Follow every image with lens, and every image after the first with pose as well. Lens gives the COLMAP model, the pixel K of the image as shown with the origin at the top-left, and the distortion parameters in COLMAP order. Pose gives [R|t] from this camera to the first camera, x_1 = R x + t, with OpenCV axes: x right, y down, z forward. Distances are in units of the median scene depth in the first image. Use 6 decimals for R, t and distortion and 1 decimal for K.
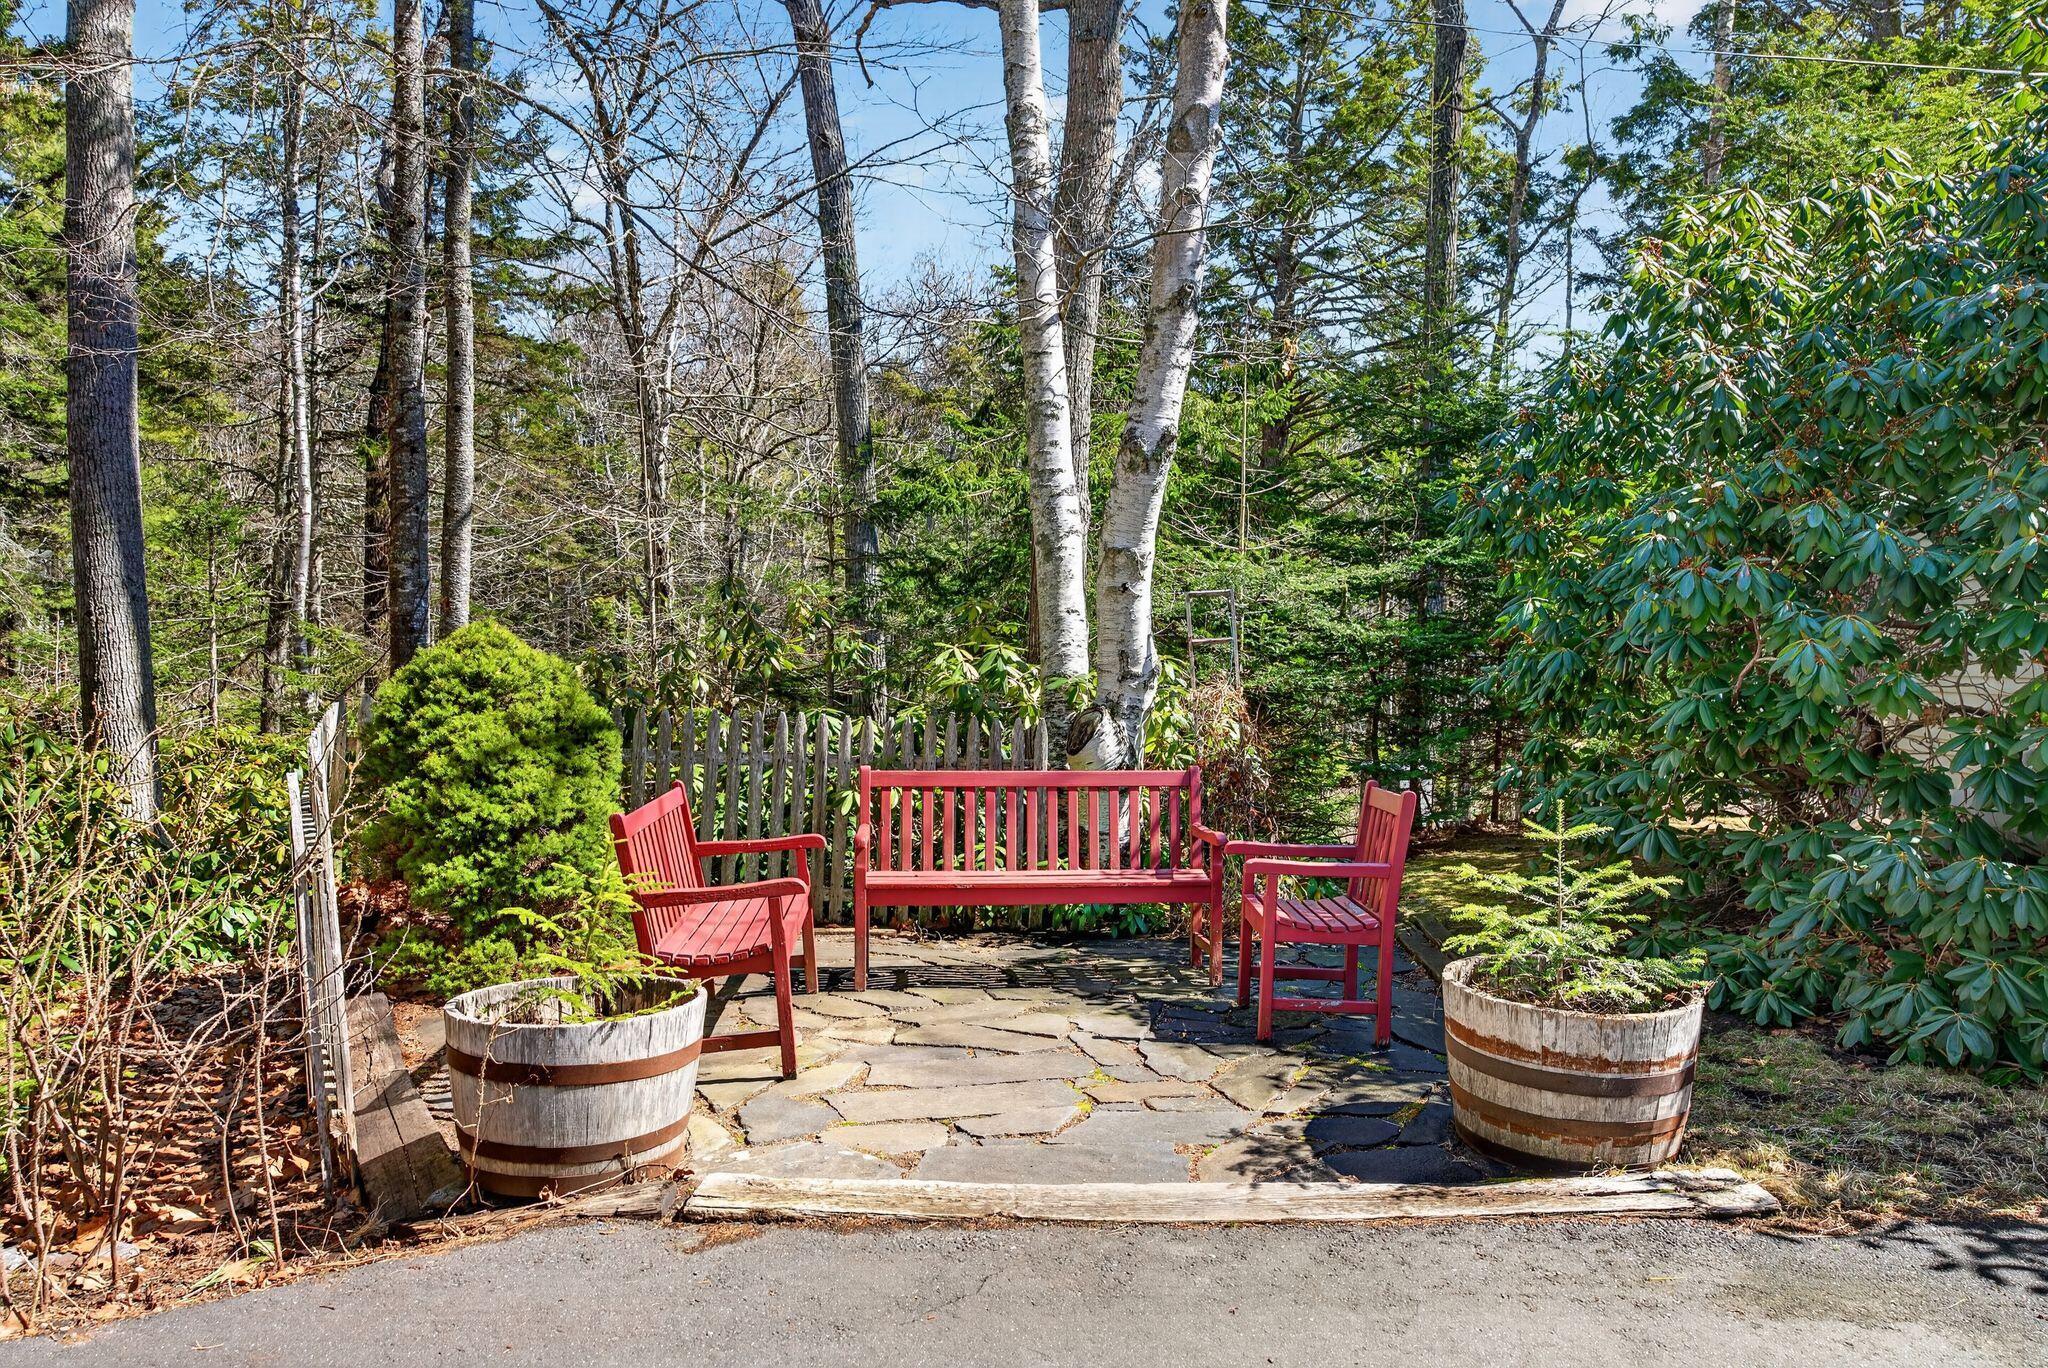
lens RADIAL K [[1409.3, 0, 1024.3], [0, 1409.3, 676.7], [0, 0, 1]] dist [0.000912, 0.001483]
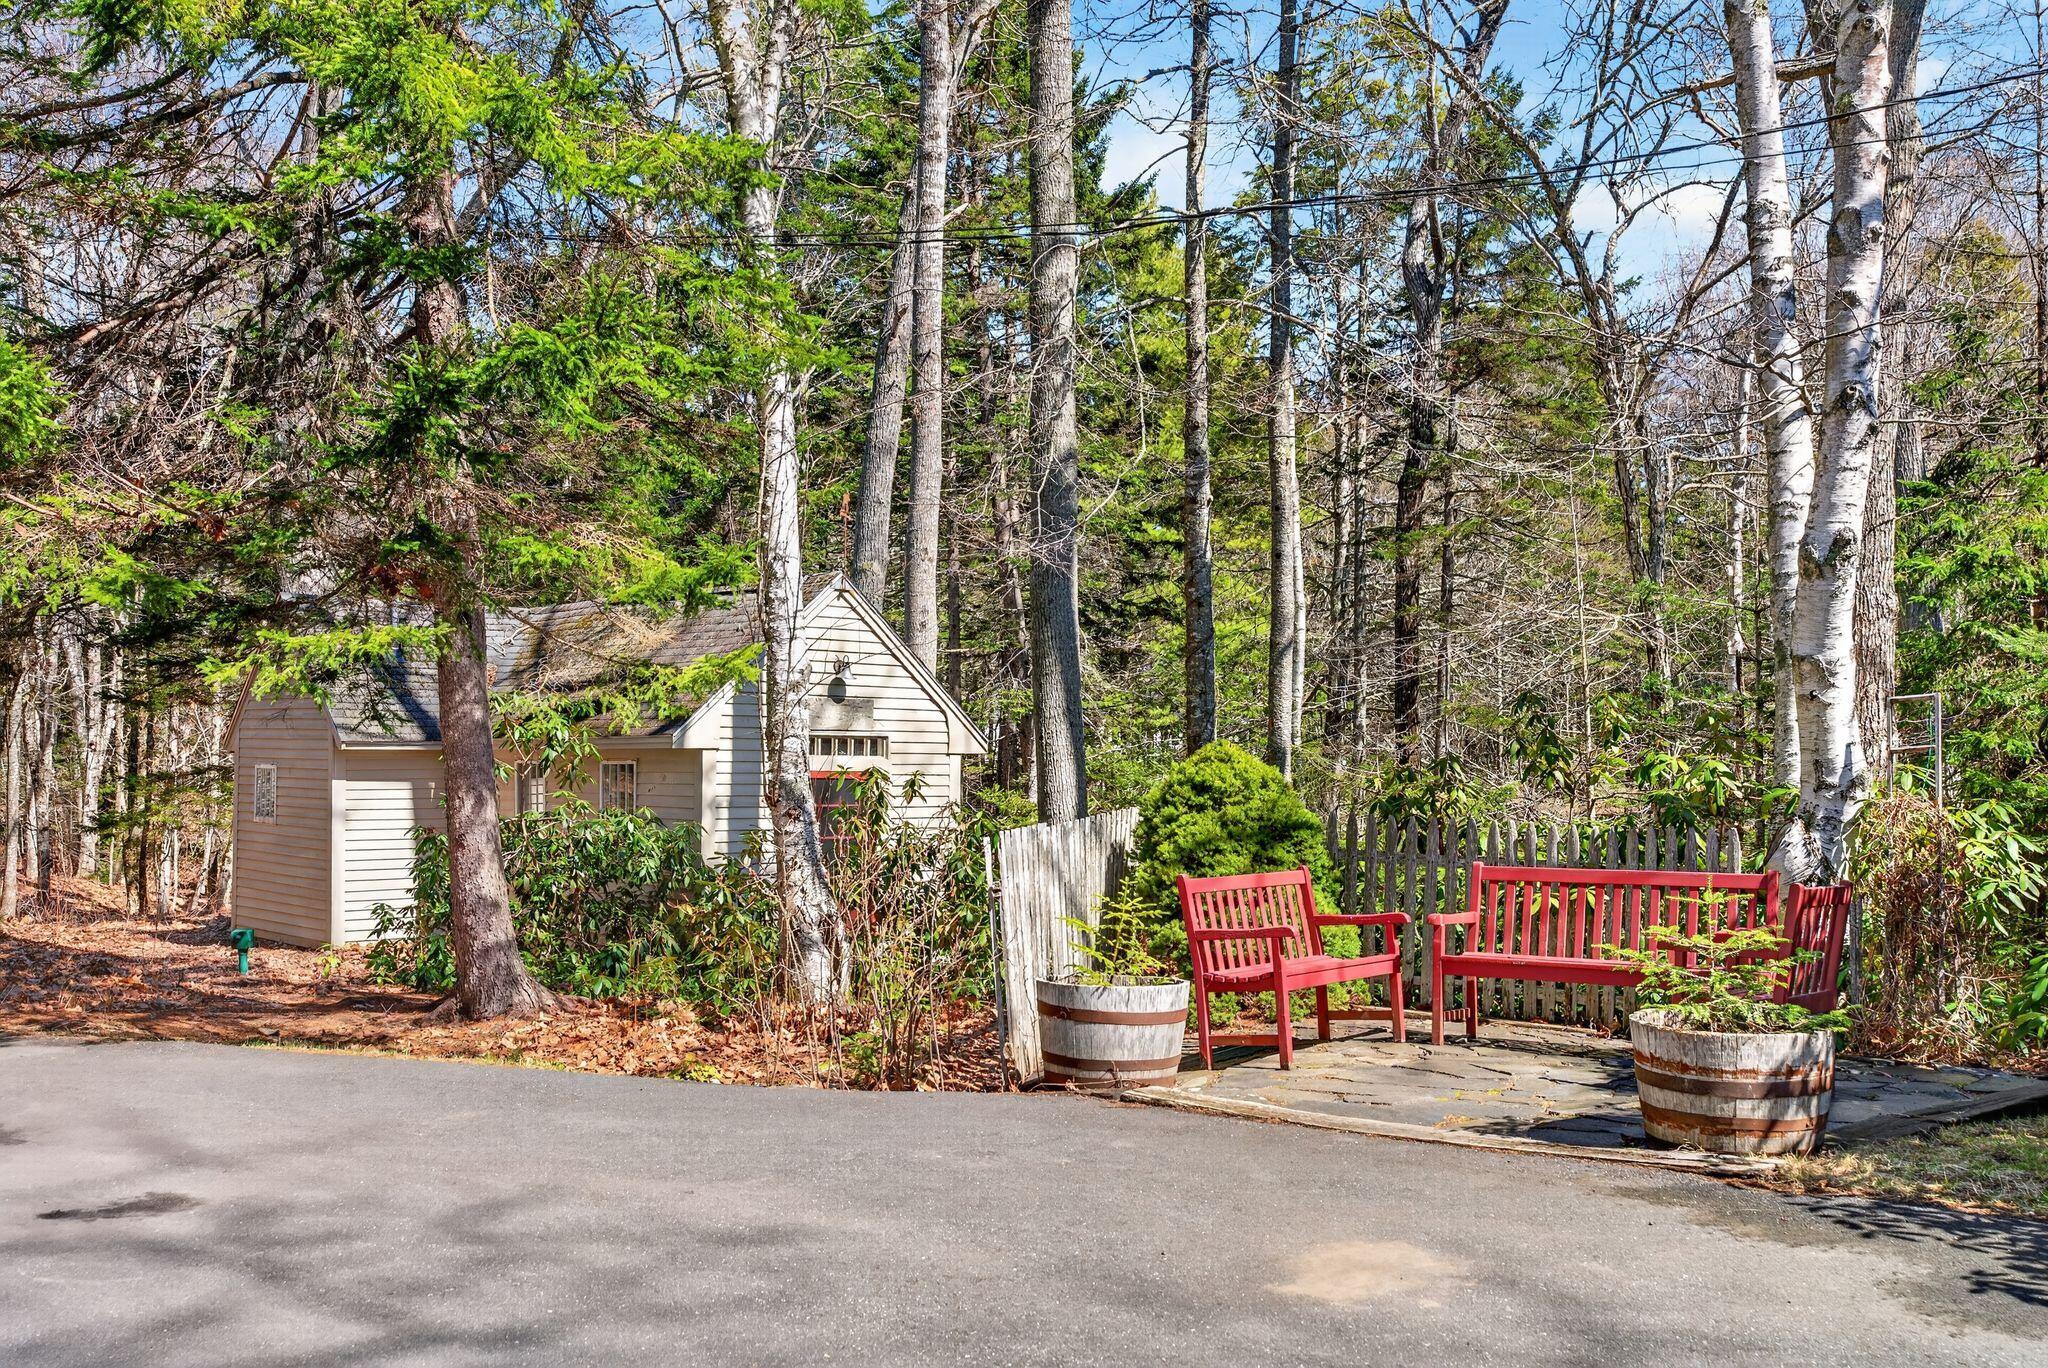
lens RADIAL K [[2245.2, 0, 1024.0], [0, 2245.2, 684.0], [0, 0, 1]] dist [-0.001462, 0.007378]
pose [[0.739011, -0.032296, -0.672919, 0.744955], [-0.005299, 0.998541, -0.053743, 0.015977], [0.673673, 0.043283, 0.737761, -0.538547]]
